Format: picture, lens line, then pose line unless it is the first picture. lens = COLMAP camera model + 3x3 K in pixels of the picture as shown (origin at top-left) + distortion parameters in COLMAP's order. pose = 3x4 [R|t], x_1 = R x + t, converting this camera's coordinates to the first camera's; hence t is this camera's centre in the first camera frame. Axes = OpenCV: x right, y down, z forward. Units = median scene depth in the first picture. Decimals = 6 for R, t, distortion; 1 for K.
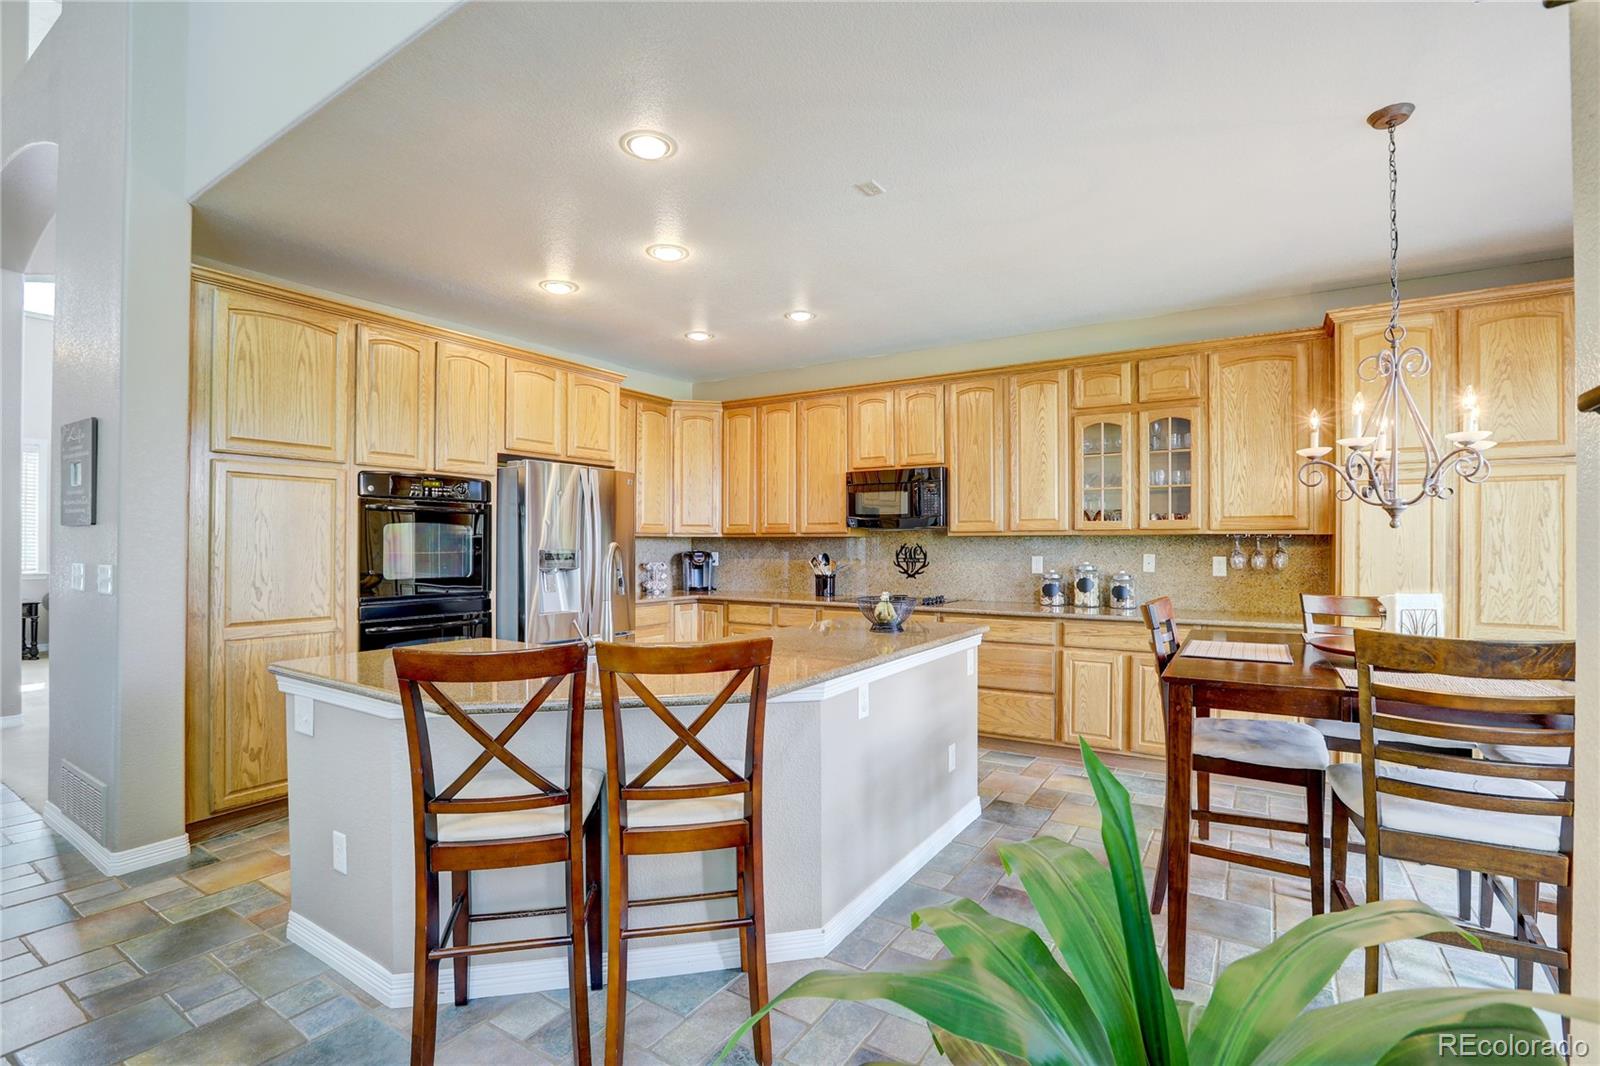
lens RADIAL K [[732.9, 0, 810.2], [0, 732.9, 538.7], [0, 0, 1]] dist [-0.047125, 0.013939]
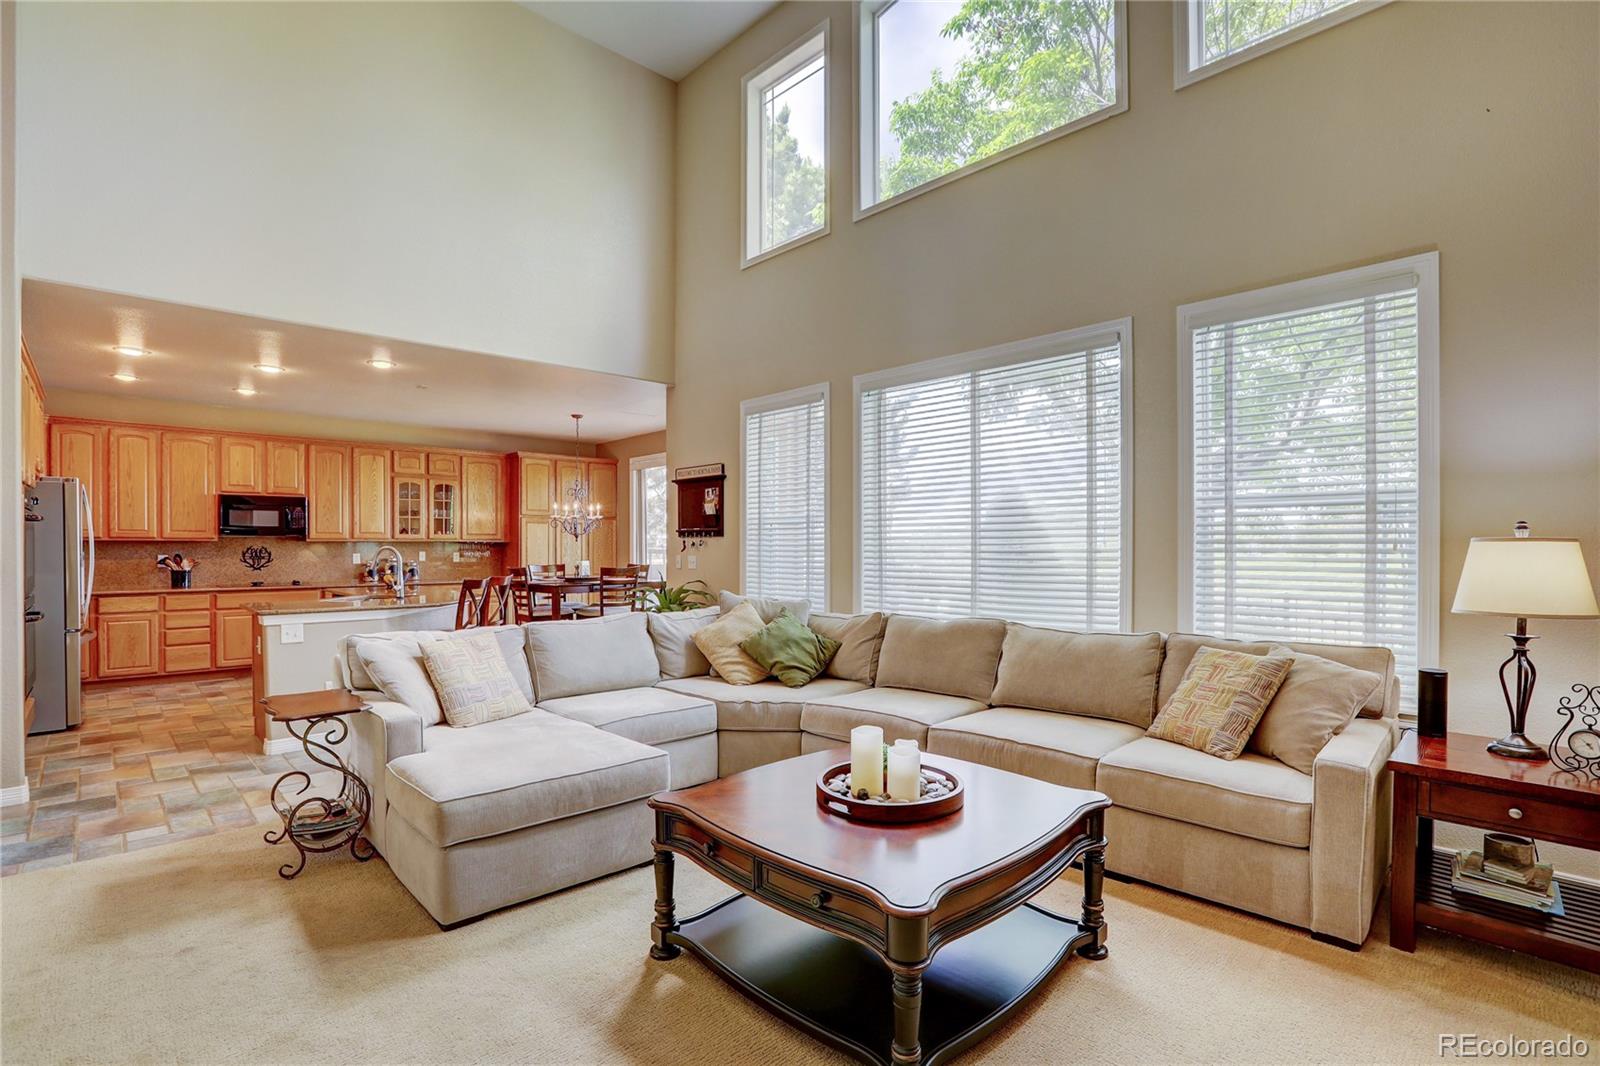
lens RADIAL K [[732.9, 0, 810.0], [0, 732.9, 547.9], [0, 0, 1]] dist [-0.047125, 0.013939]
pose [[0.232555, -0.003770, 0.972576, -1.119639], [-0.006510, 0.999964, 0.005432, -0.005123], [-0.972562, -0.007595, 0.232522, -0.428177]]
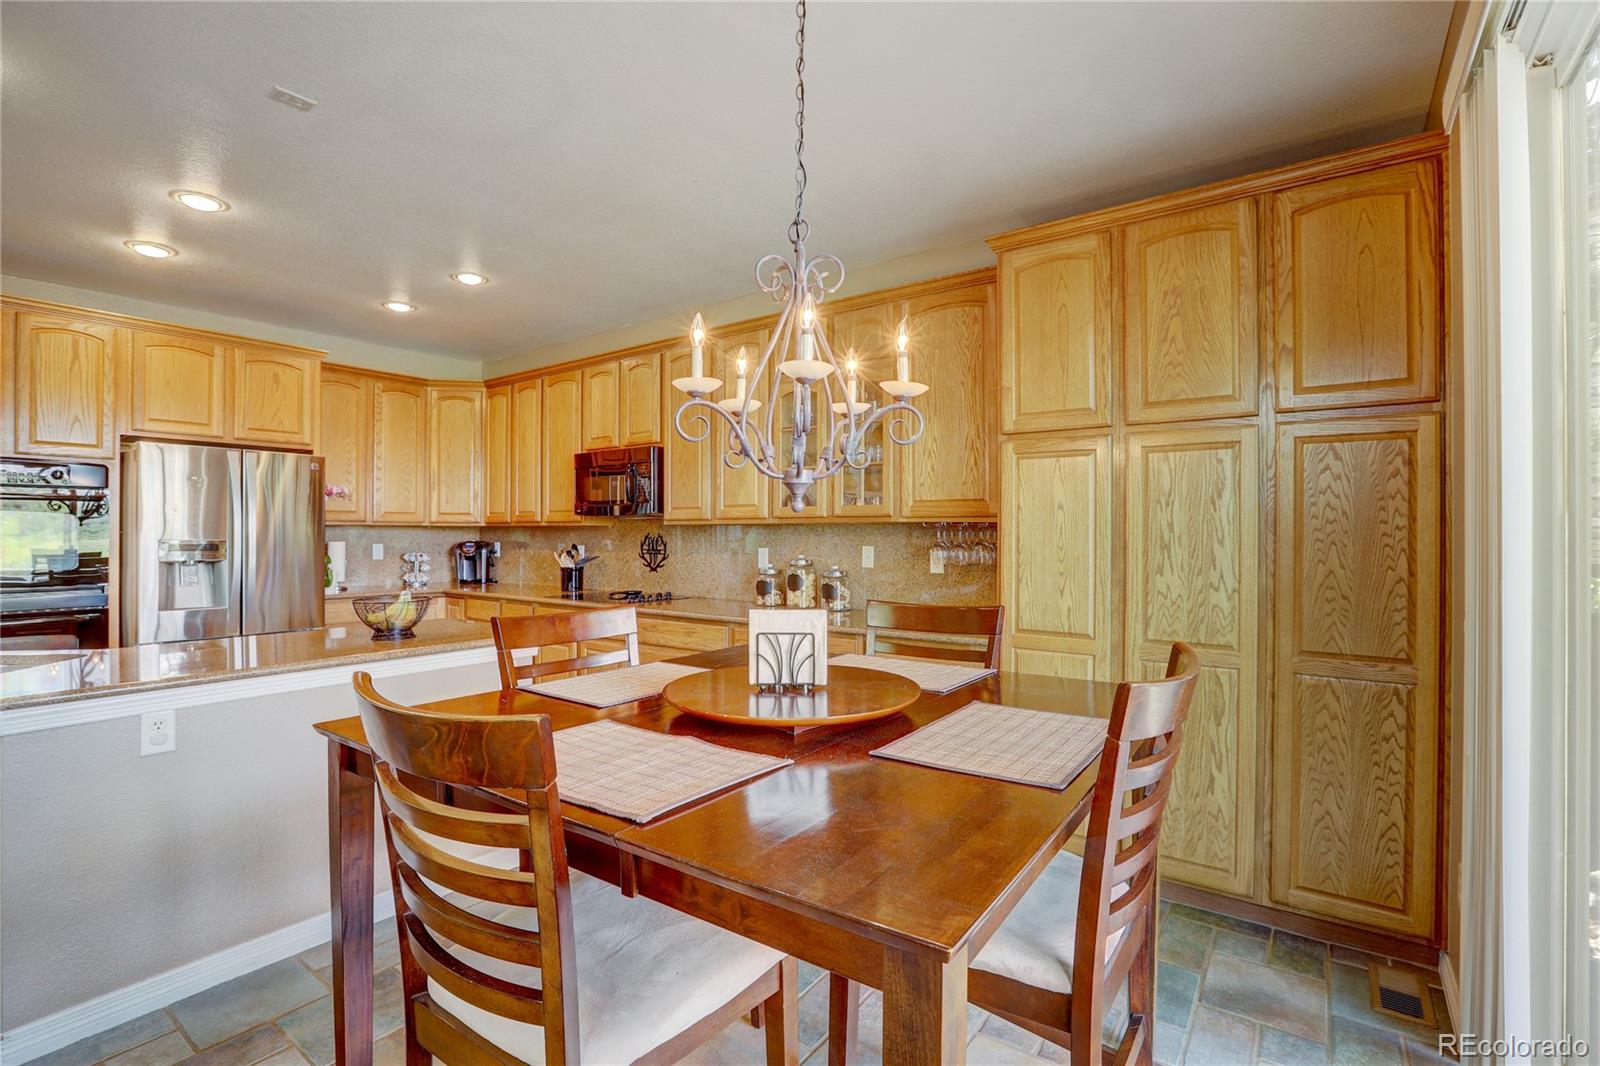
lens RADIAL K [[732.9, 0, 789.8], [0, 732.9, 531.7], [0, 0, 1]] dist [-0.047125, 0.013939]
pose [[0.997643, 0.000221, -0.068621, 0.423156], [0.000162, 0.999984, 0.005579, -0.000321], [0.068621, -0.005577, 0.997627, 0.140436]]
